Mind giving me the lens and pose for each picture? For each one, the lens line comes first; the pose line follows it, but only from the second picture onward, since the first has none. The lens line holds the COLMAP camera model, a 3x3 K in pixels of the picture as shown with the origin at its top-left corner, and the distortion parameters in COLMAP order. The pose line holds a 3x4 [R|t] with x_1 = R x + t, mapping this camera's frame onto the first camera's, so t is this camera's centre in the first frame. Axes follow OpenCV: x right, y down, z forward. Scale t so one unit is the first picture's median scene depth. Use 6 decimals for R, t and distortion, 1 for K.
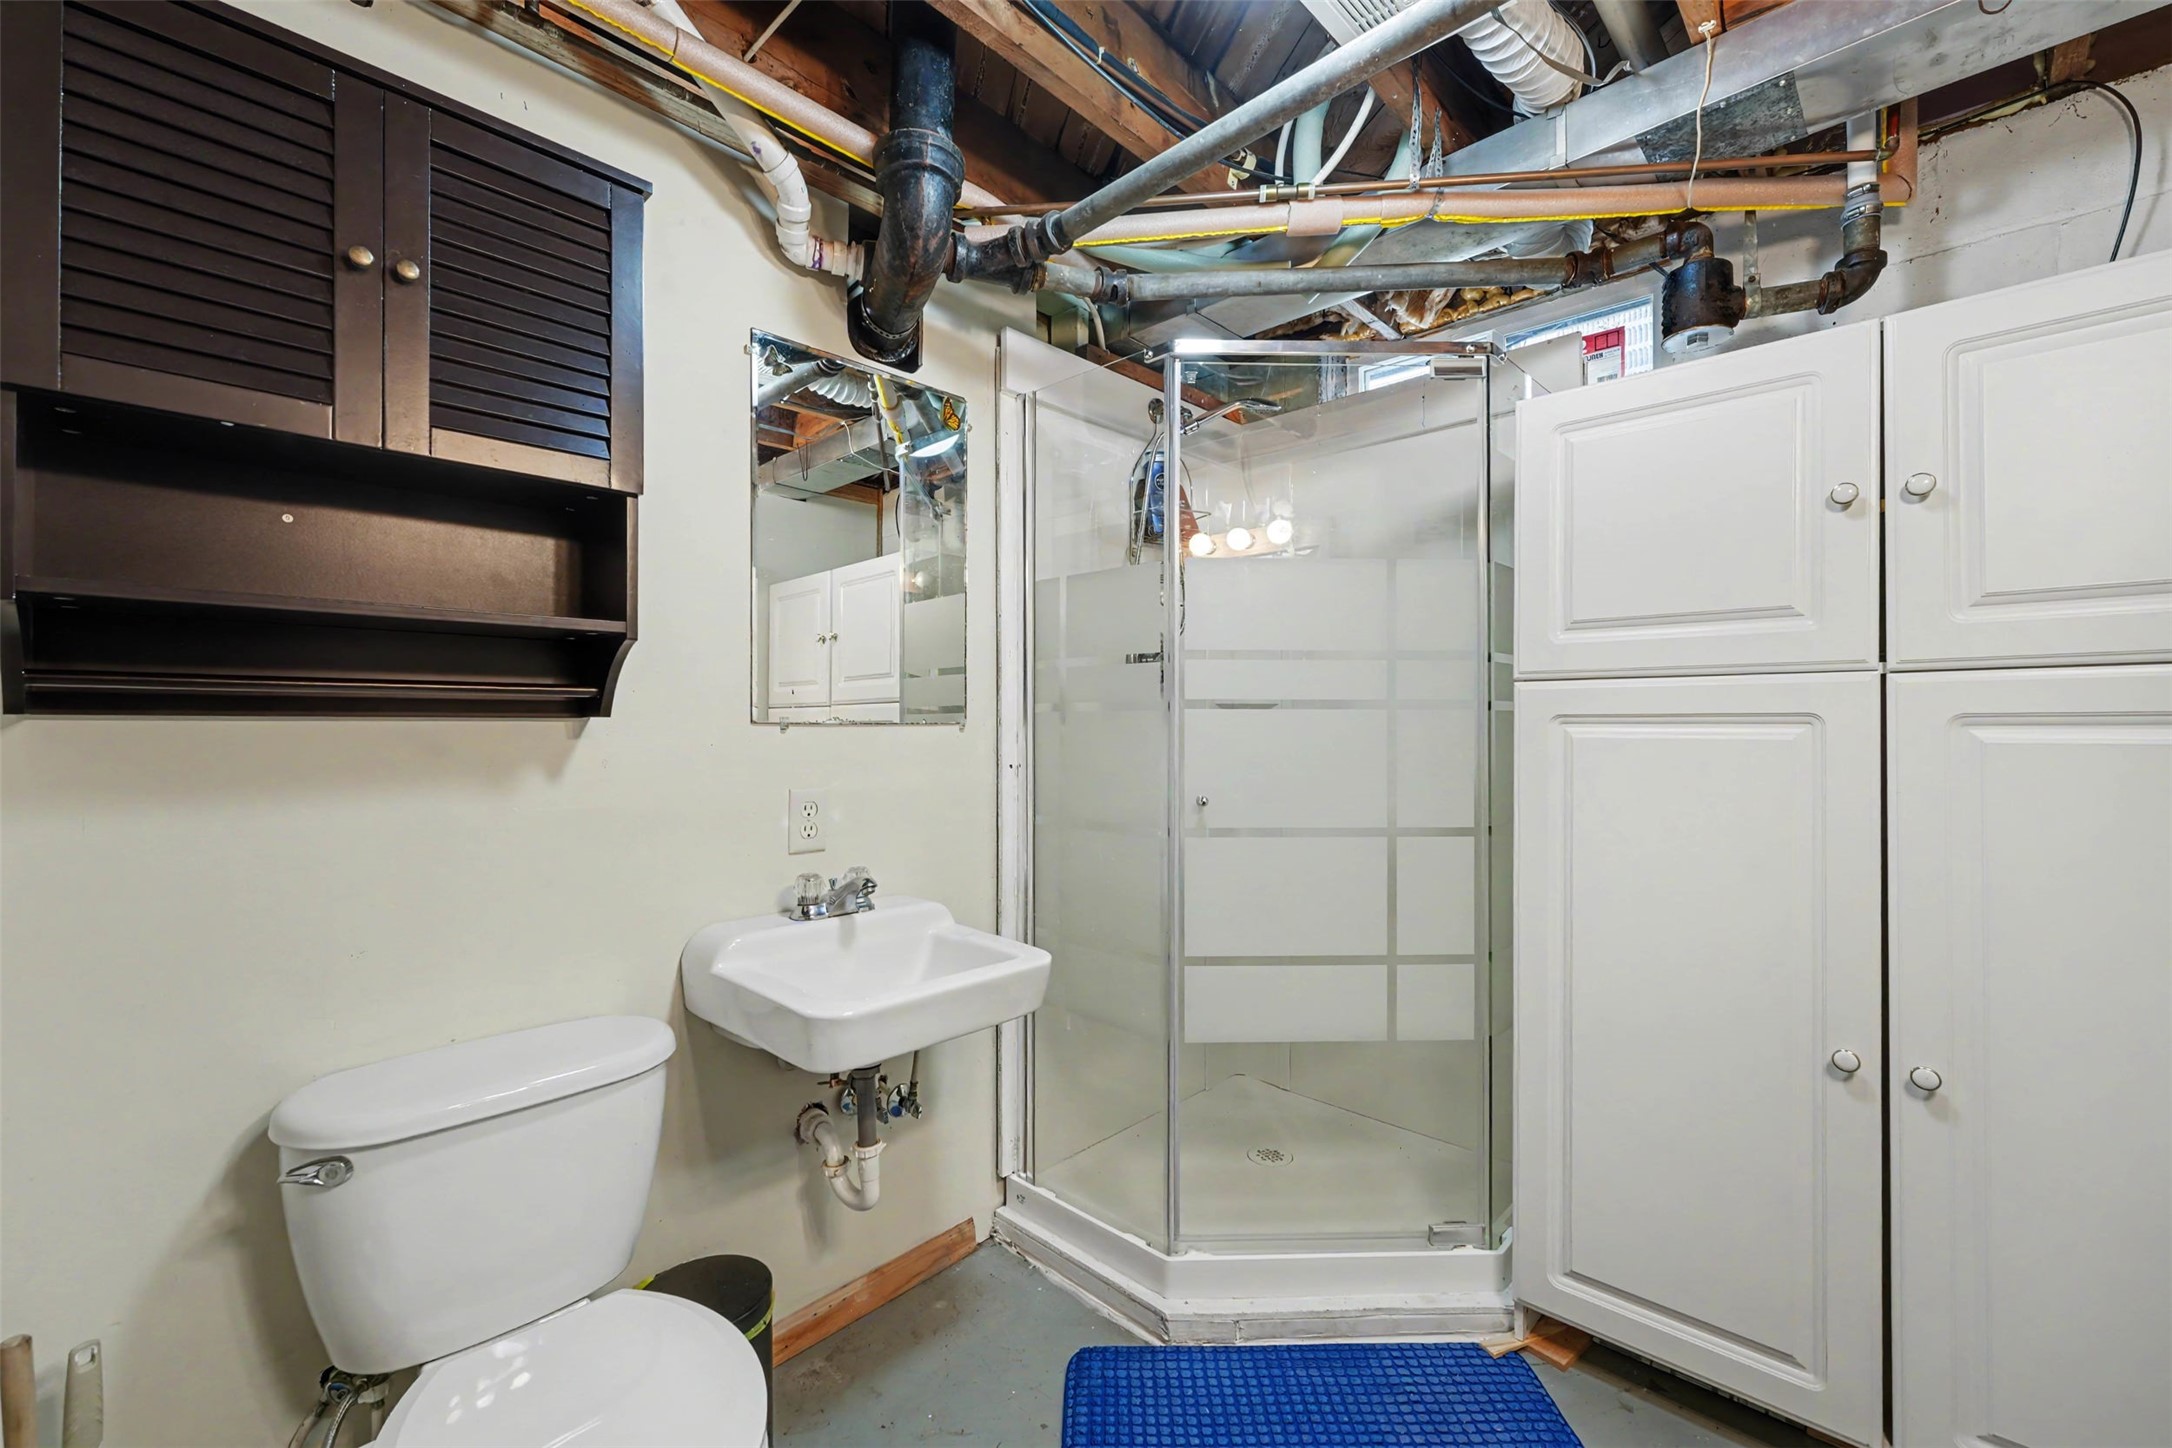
lens RADIAL K [[877.7, 0, 1090.7], [0, 877.7, 721.8], [0, 0, 1]] dist [-0.001776, 0.000155]
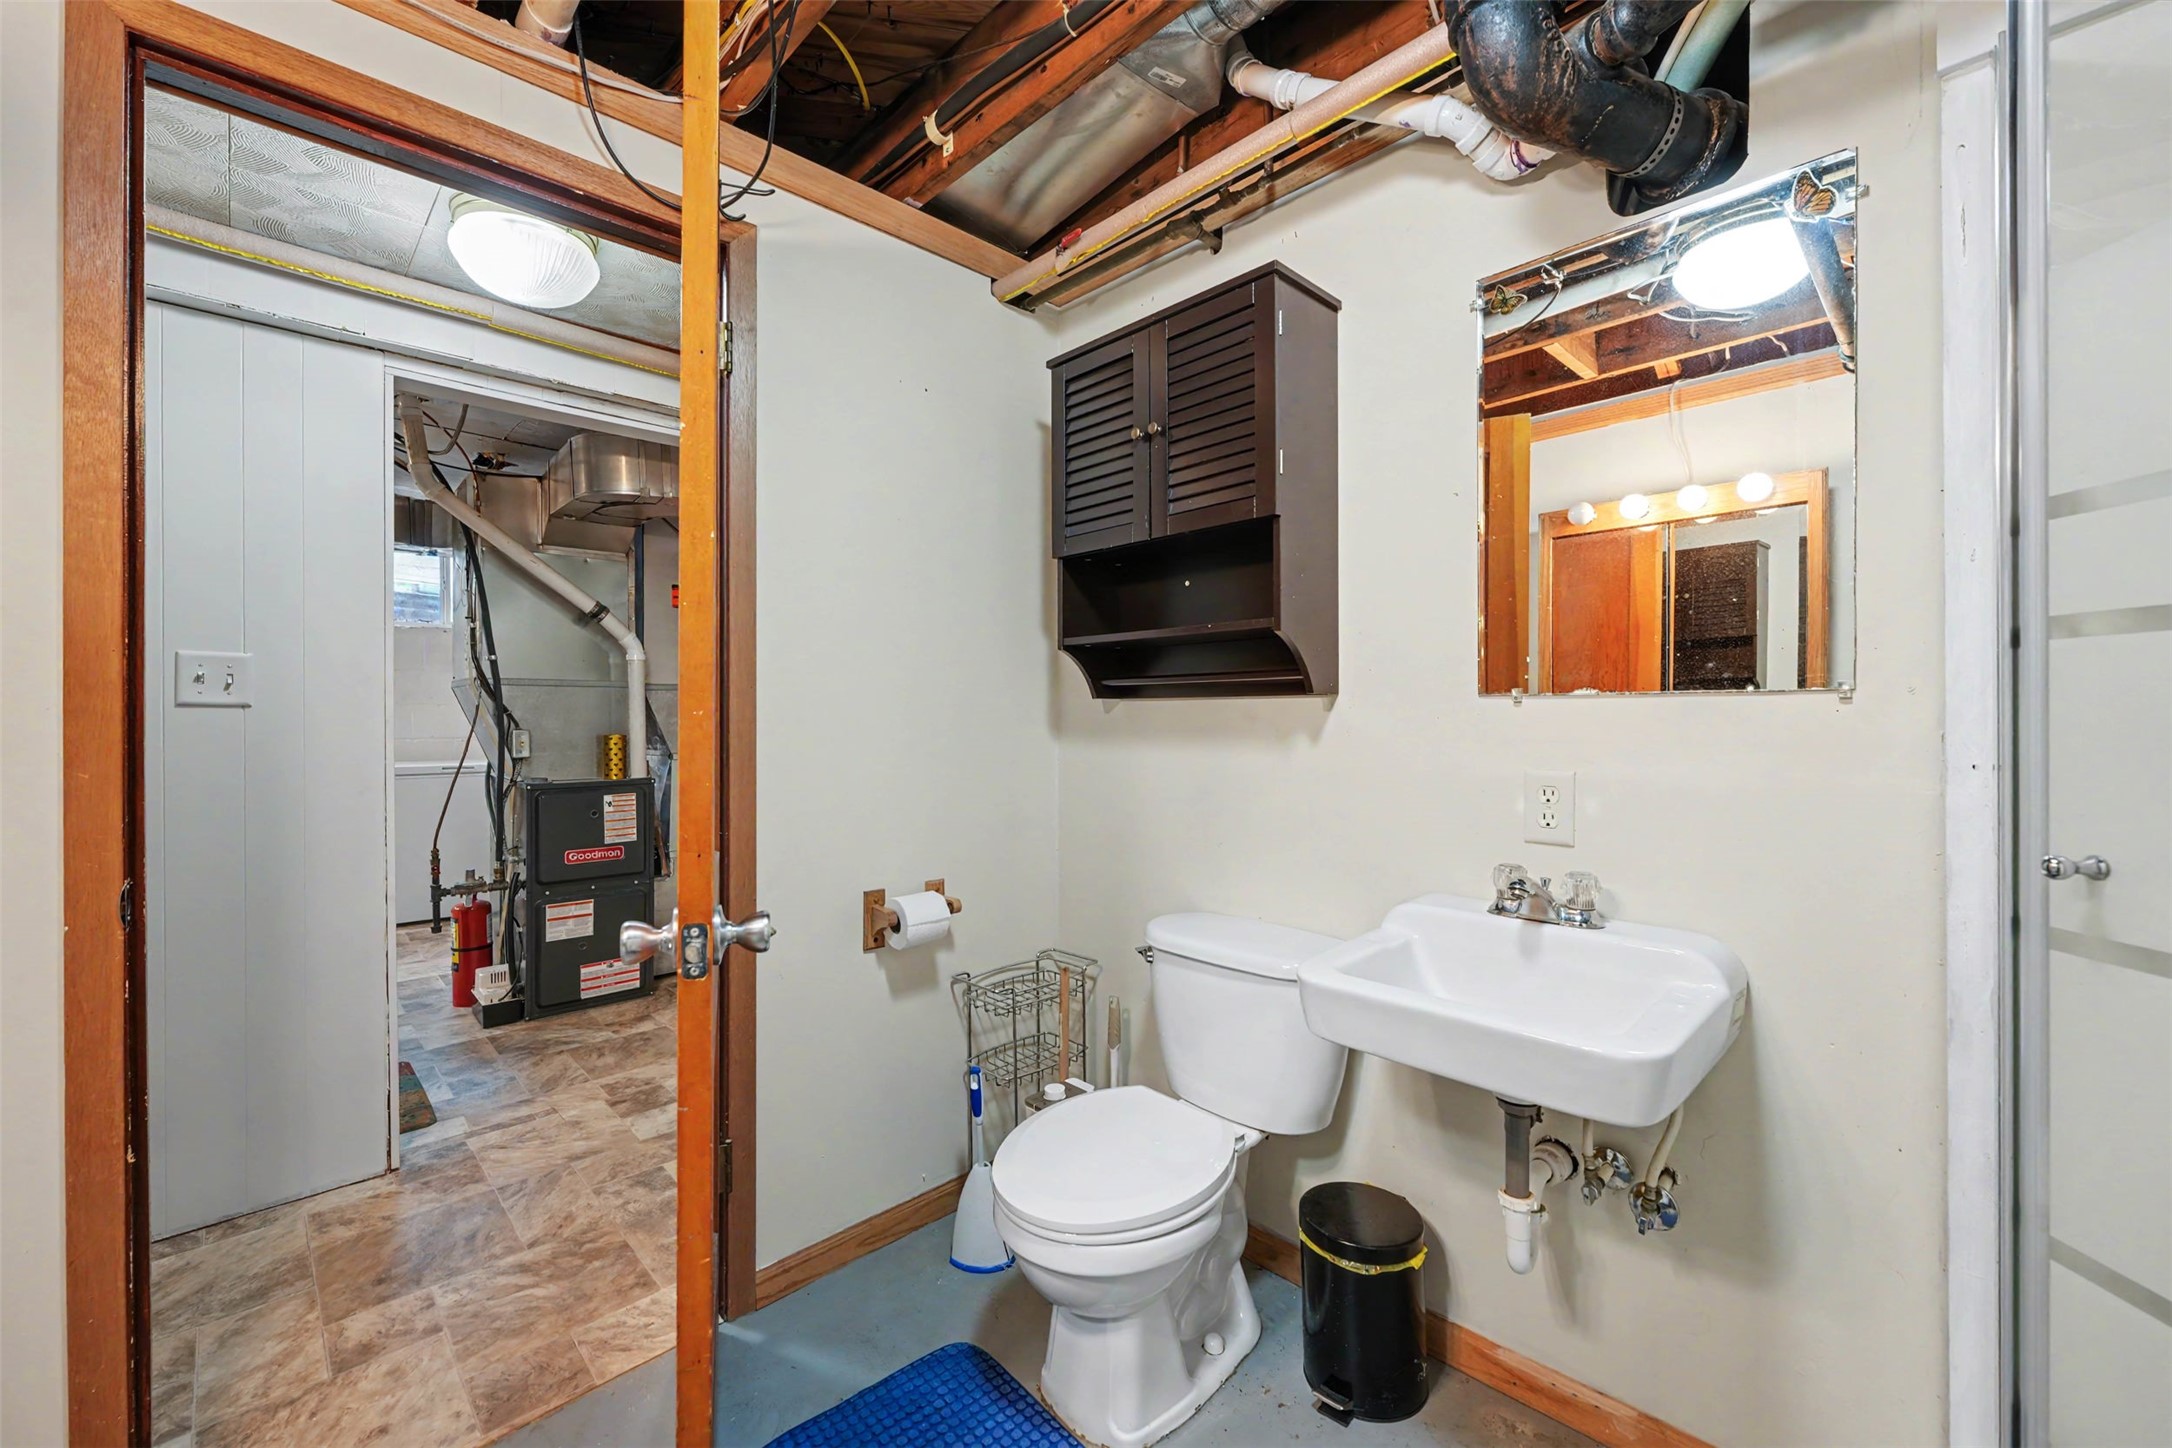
lens RADIAL K [[877.7, 0, 1090.5], [0, 877.7, 720.5], [0, 0, 1]] dist [-0.001776, 0.000155]
pose [[-0.031277, 0.004885, -0.999499, 0.579497], [0.005972, 0.999971, 0.004700, 0.021264], [0.999493, -0.005822, -0.031305, 0.602808]]
